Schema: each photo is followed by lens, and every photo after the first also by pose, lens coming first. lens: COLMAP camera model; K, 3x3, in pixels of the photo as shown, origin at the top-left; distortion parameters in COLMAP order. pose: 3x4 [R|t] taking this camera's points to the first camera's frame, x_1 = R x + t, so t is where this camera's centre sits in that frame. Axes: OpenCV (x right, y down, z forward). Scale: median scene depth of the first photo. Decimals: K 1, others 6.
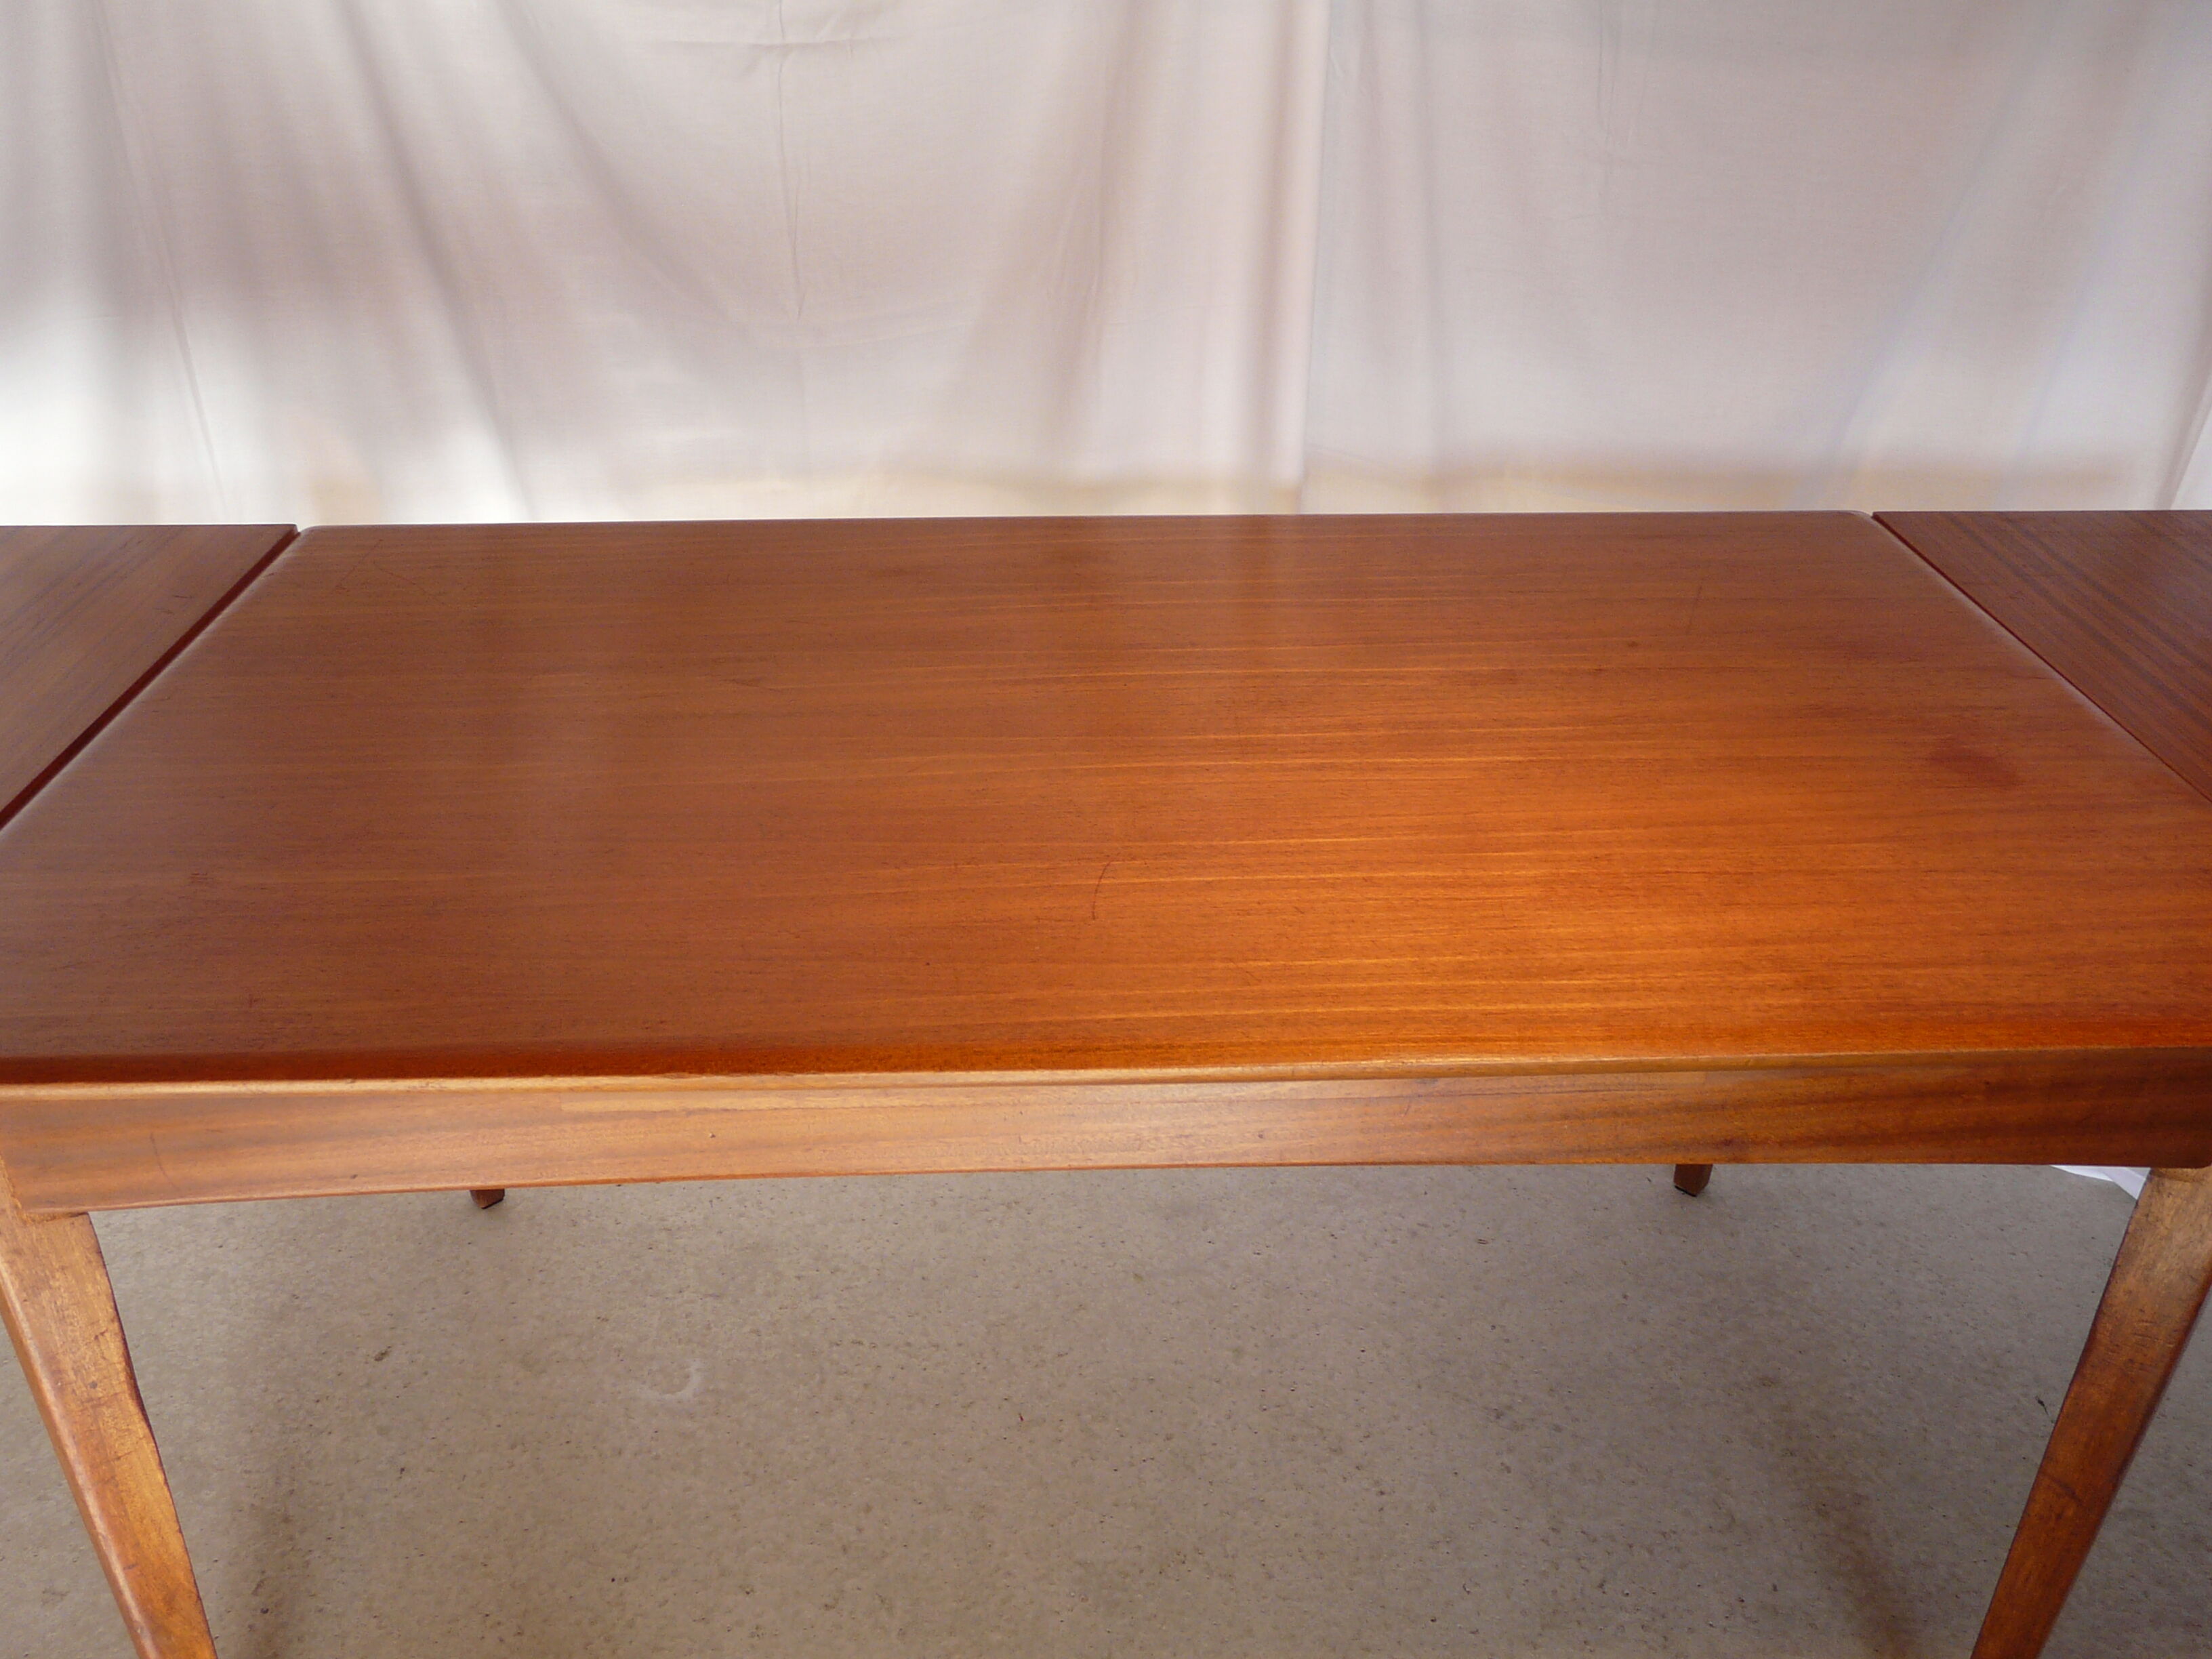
lens RADIAL K [[1851.1, 0, 1086.1], [0, 1851.1, 814.9], [0, 0, 1]] dist [-0.064150, 0.095562]
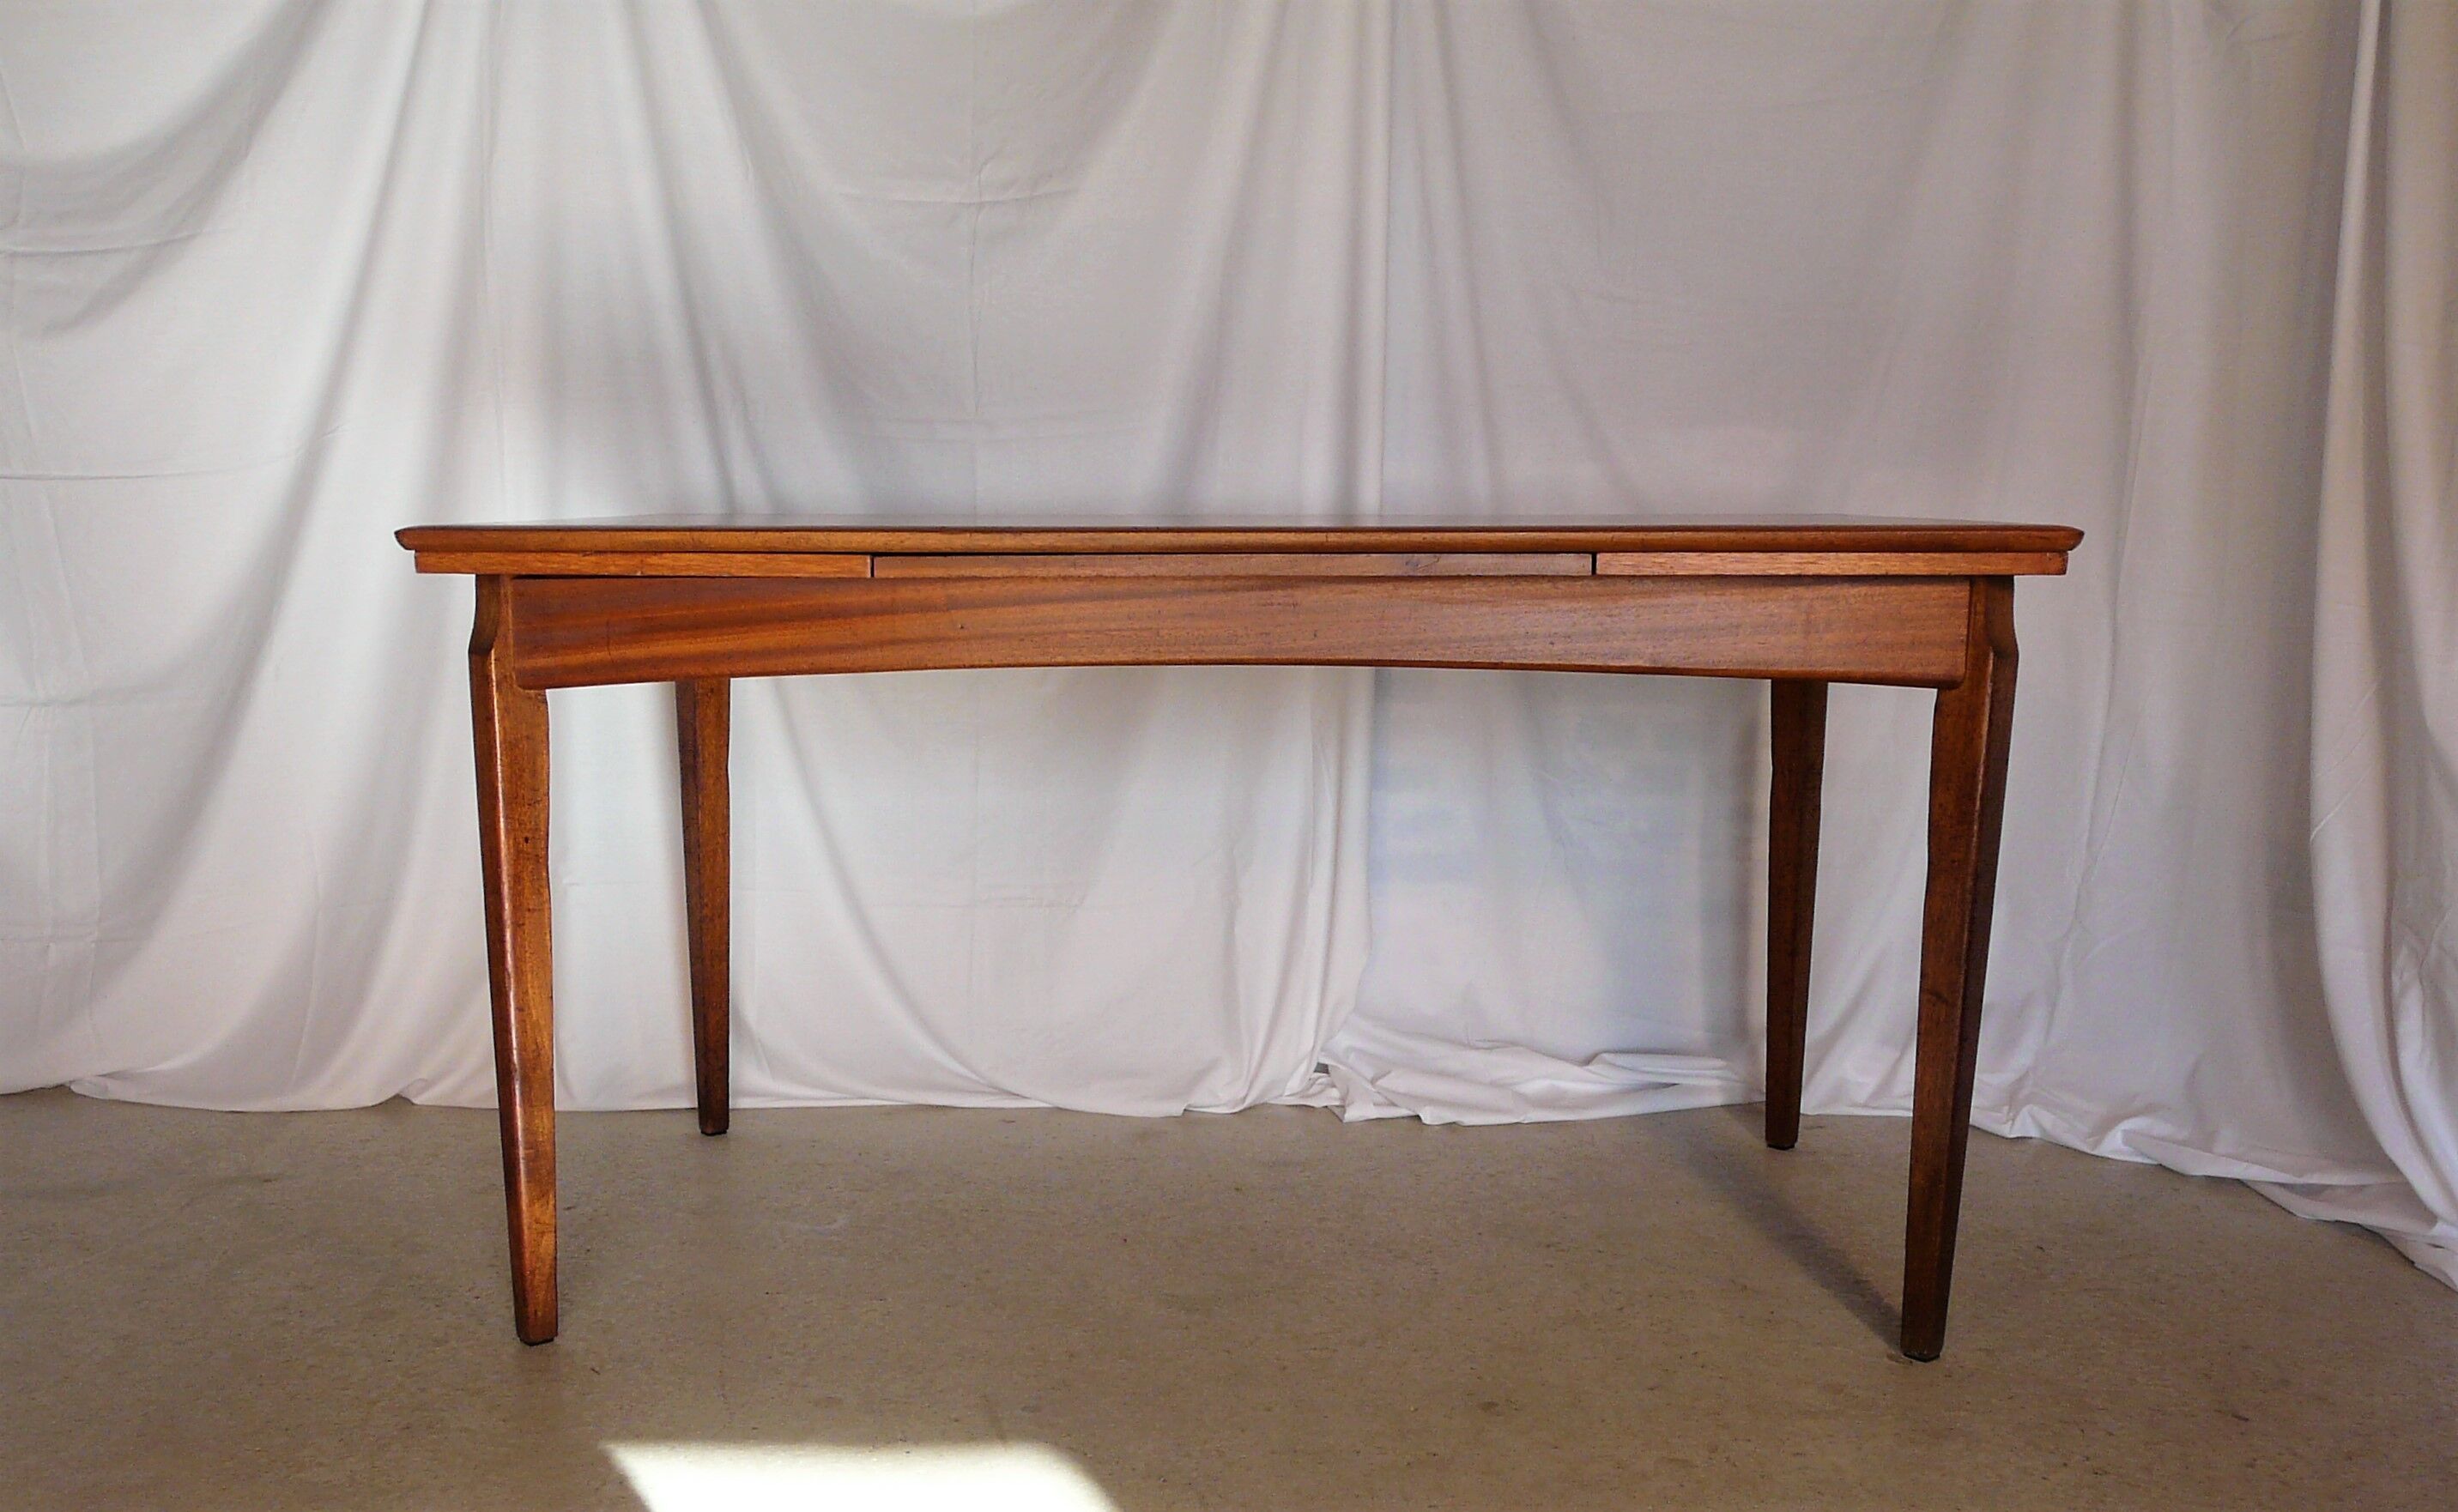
lens RADIAL K [[2287.9, 0, 1190.1], [0, 2287.9, 890.6], [0, 0, 1]] dist [-0.028924, 0.000000]
pose [[0.998573, 0.007383, -0.052897, 0.077713], [-0.023572, 0.949648, -0.312431, 0.561185], [0.047927, 0.313232, 0.948467, -0.403353]]
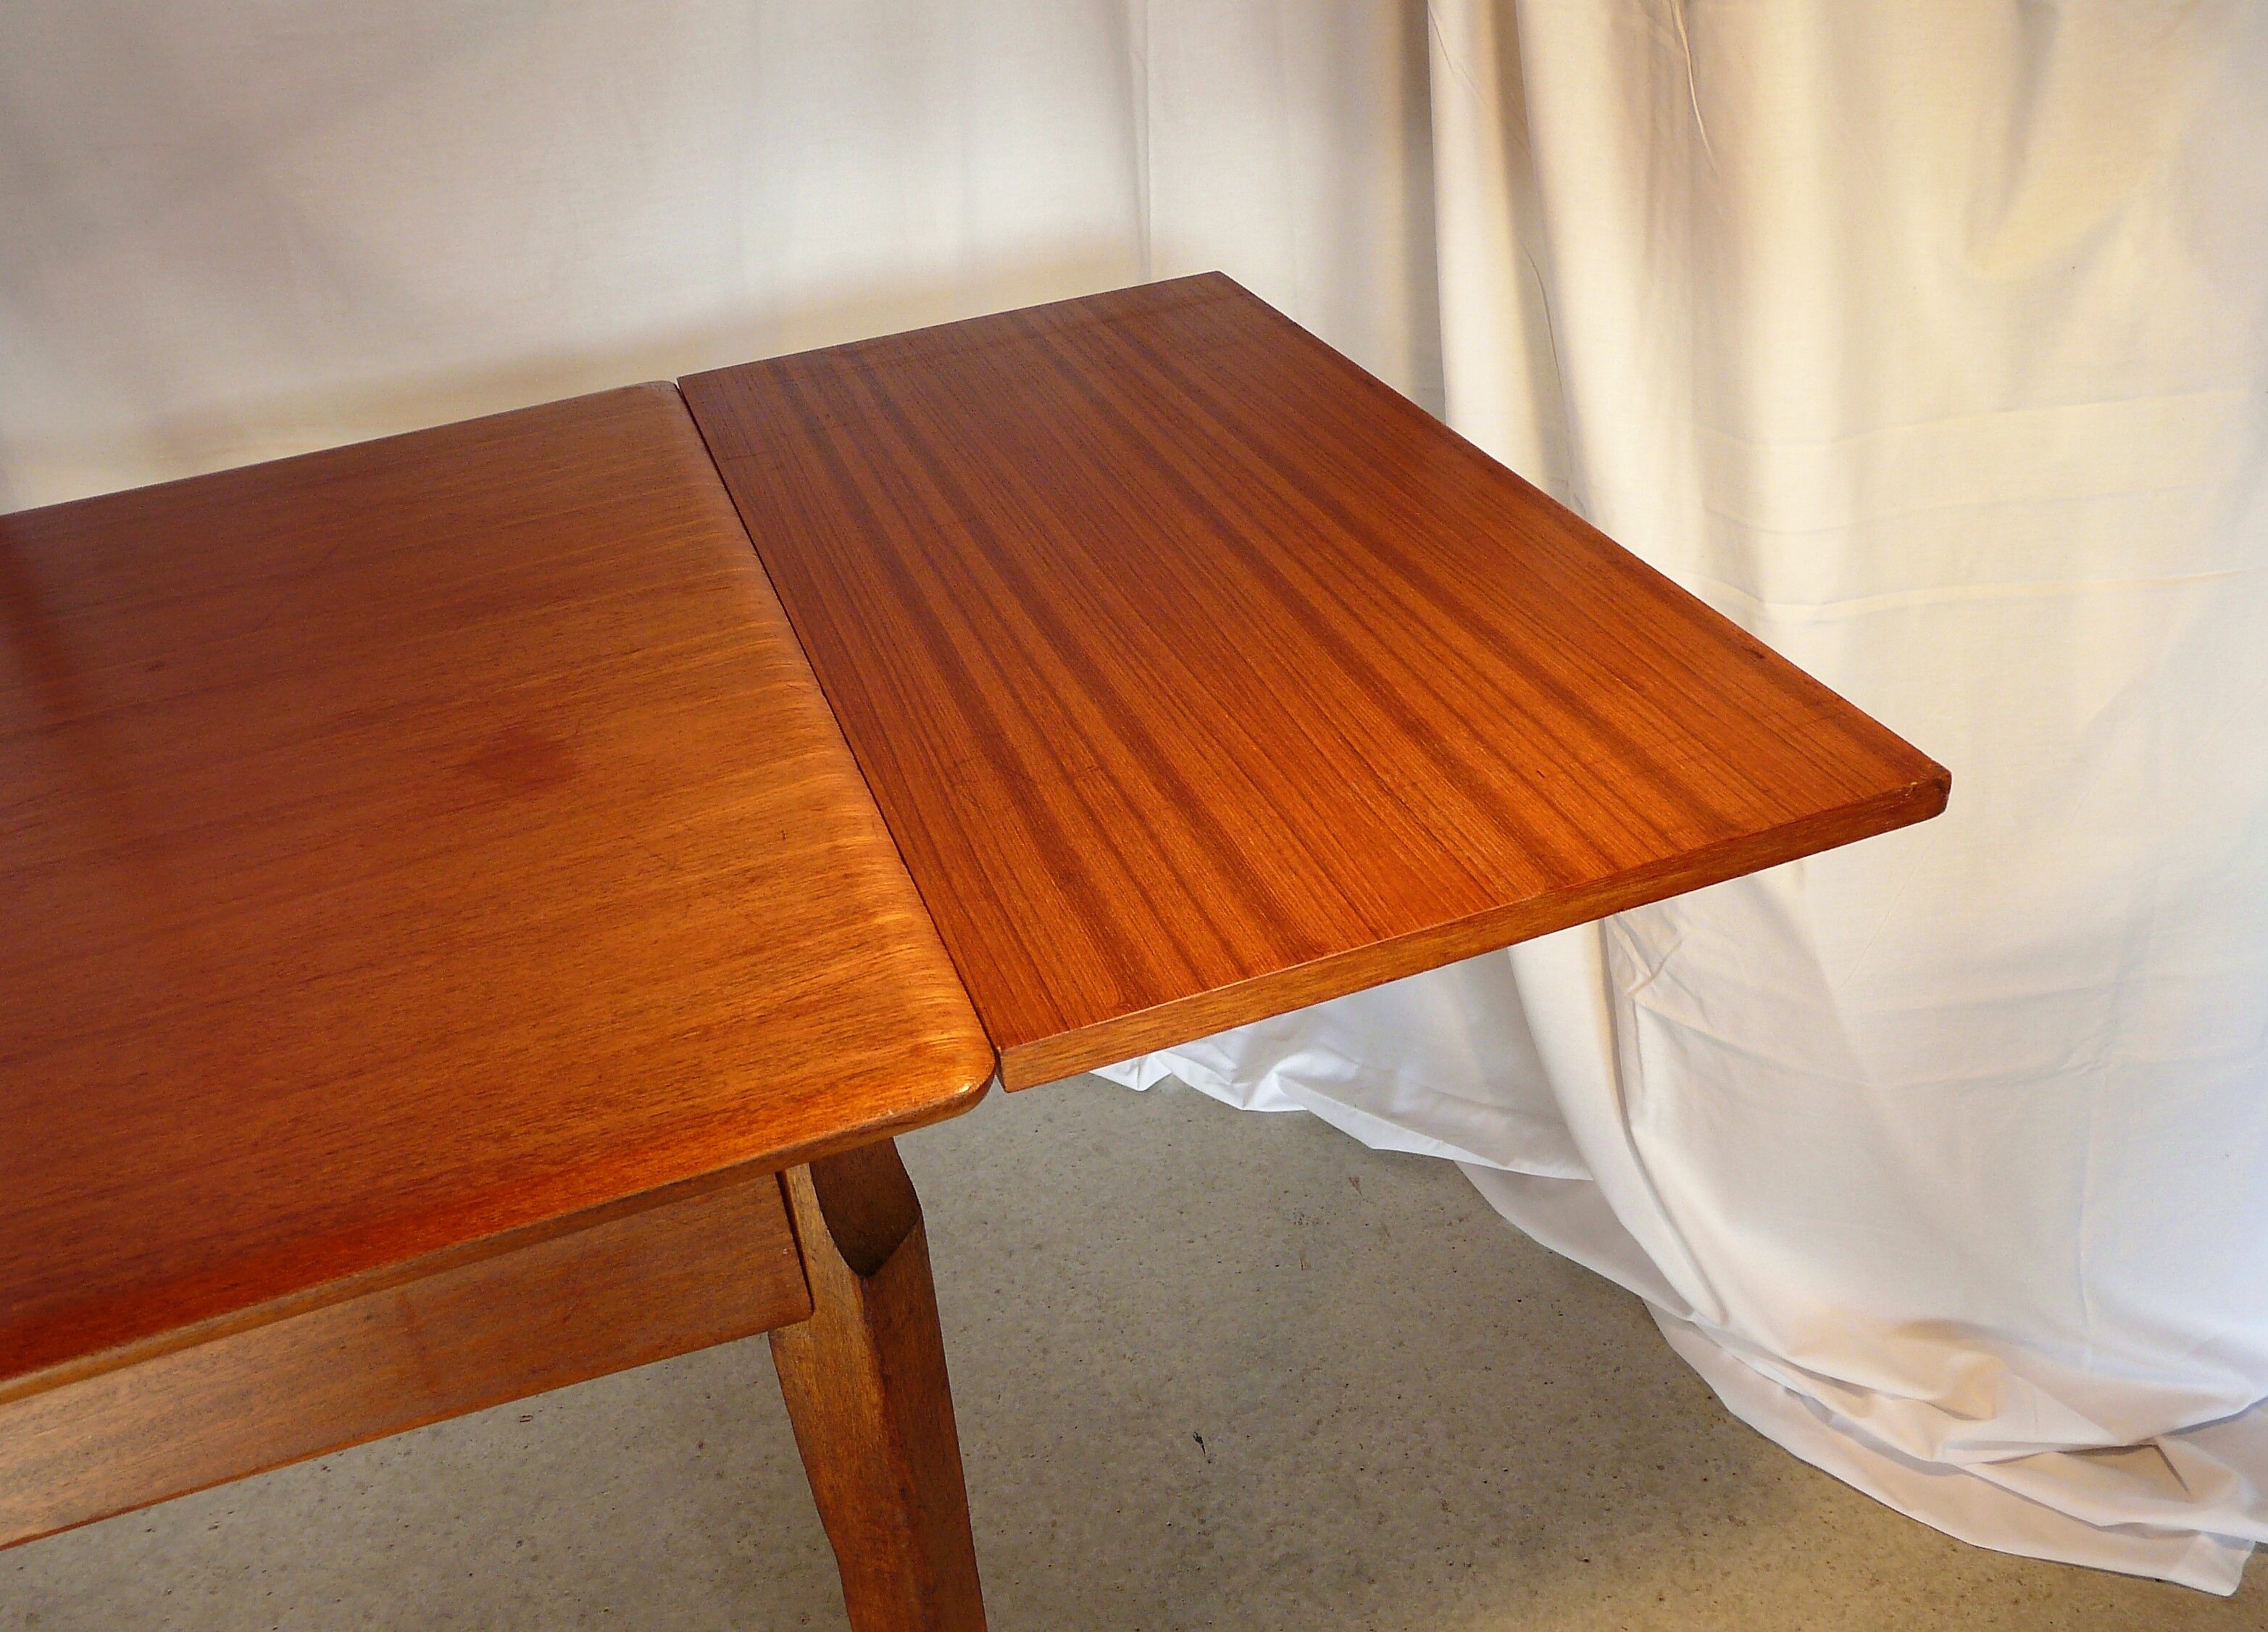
lens RADIAL K [[2092.6, 0, 1122.5], [0, 2092.6, 837.4], [0, 0, 1]] dist [0.009354, 0.000000]
pose [[0.946837, -0.237191, 0.217346, 0.354620], [0.227861, 0.971358, 0.067405, -0.001837], [-0.227108, -0.014297, 0.973765, 0.126008]]
